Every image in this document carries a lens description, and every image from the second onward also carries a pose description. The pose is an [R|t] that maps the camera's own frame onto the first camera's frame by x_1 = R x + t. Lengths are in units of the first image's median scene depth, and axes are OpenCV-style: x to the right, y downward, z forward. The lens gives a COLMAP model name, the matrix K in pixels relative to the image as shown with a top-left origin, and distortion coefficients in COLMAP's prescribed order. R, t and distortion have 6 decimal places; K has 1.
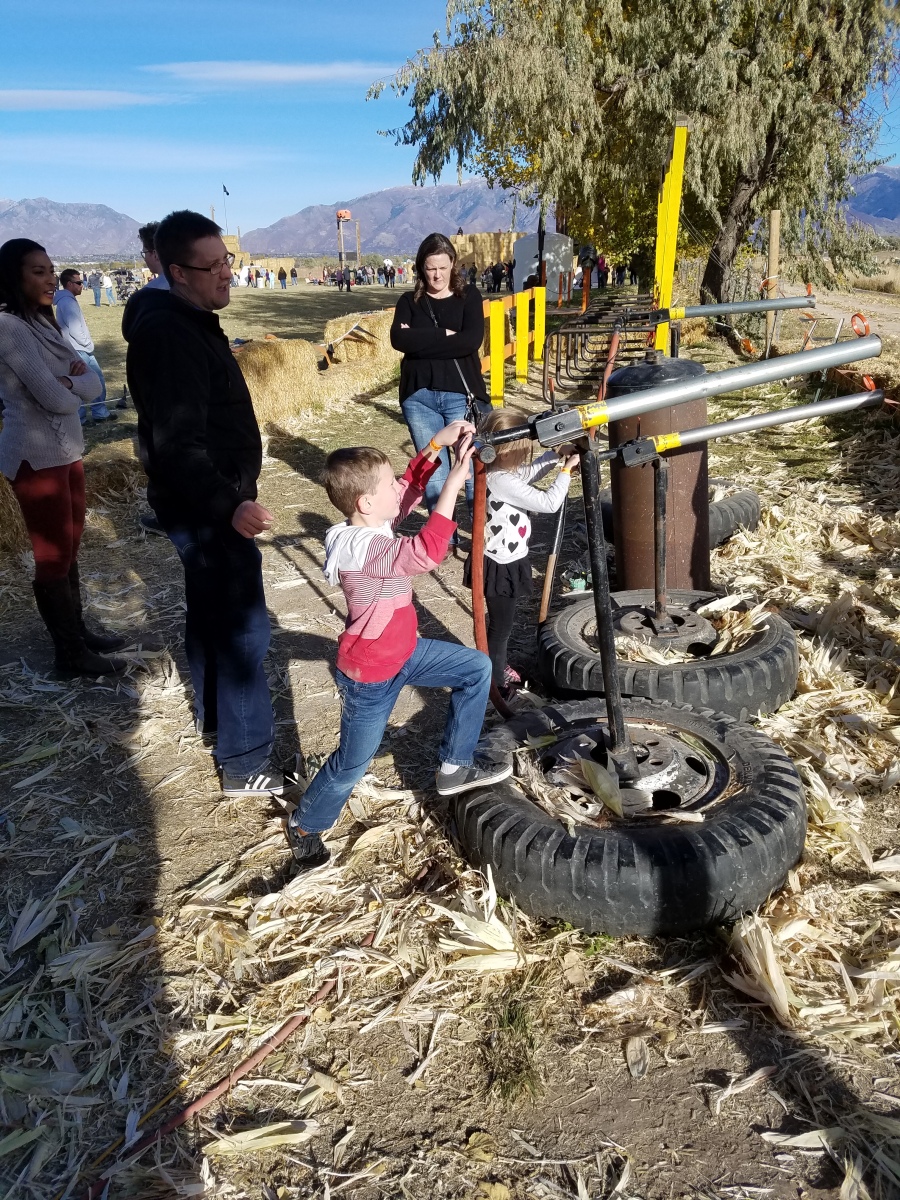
lens RADIAL K [[889.6, 0, 415.2], [0, 889.6, 584.2], [0, 0, 1]] dist [0.123991, -0.149248]
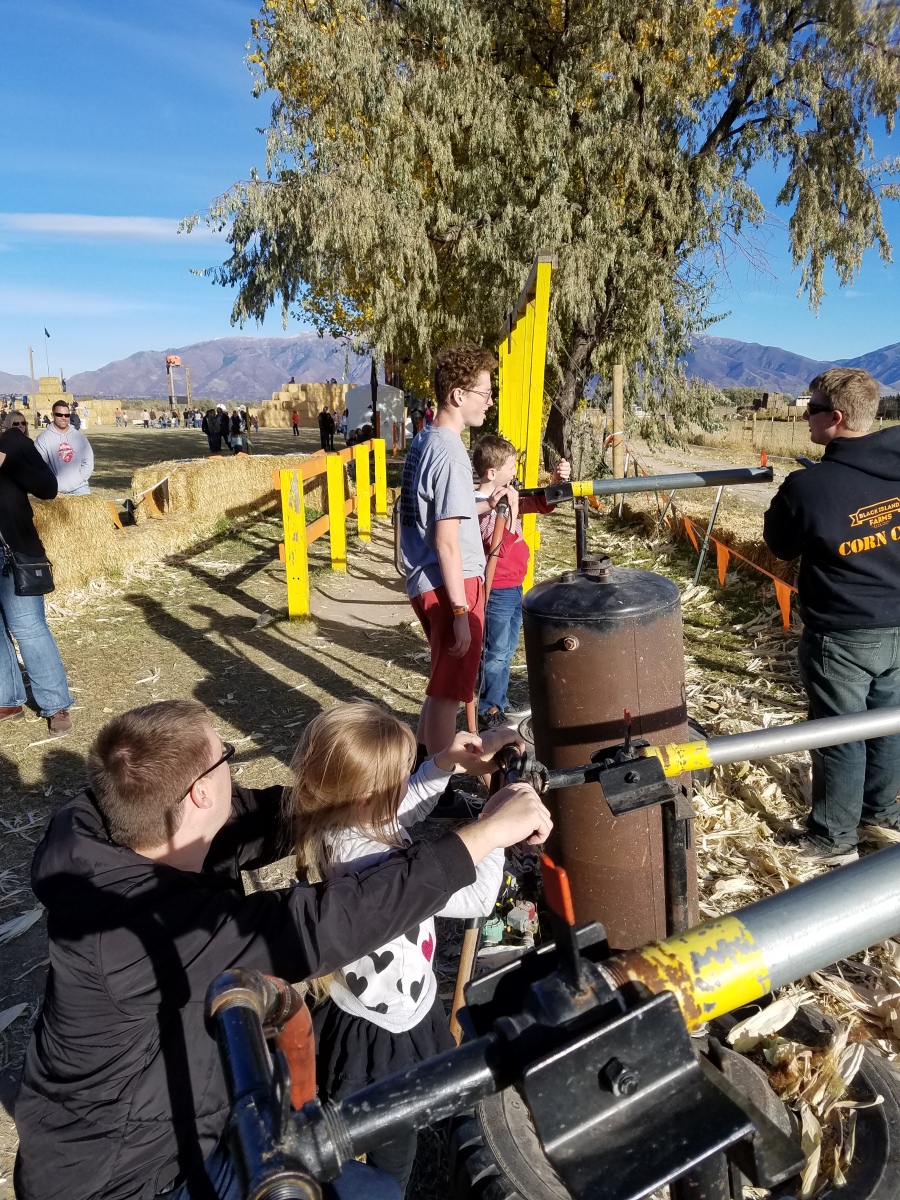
lens RADIAL K [[889.6, 0, 422.6], [0, 889.6, 603.2], [0, 0, 1]] dist [0.123991, -0.149248]
pose [[0.982683, -0.021981, 0.183984, 0.036089], [0.045628, 0.991069, -0.125298, -0.161976], [-0.179587, 0.131523, 0.974910, 0.444690]]
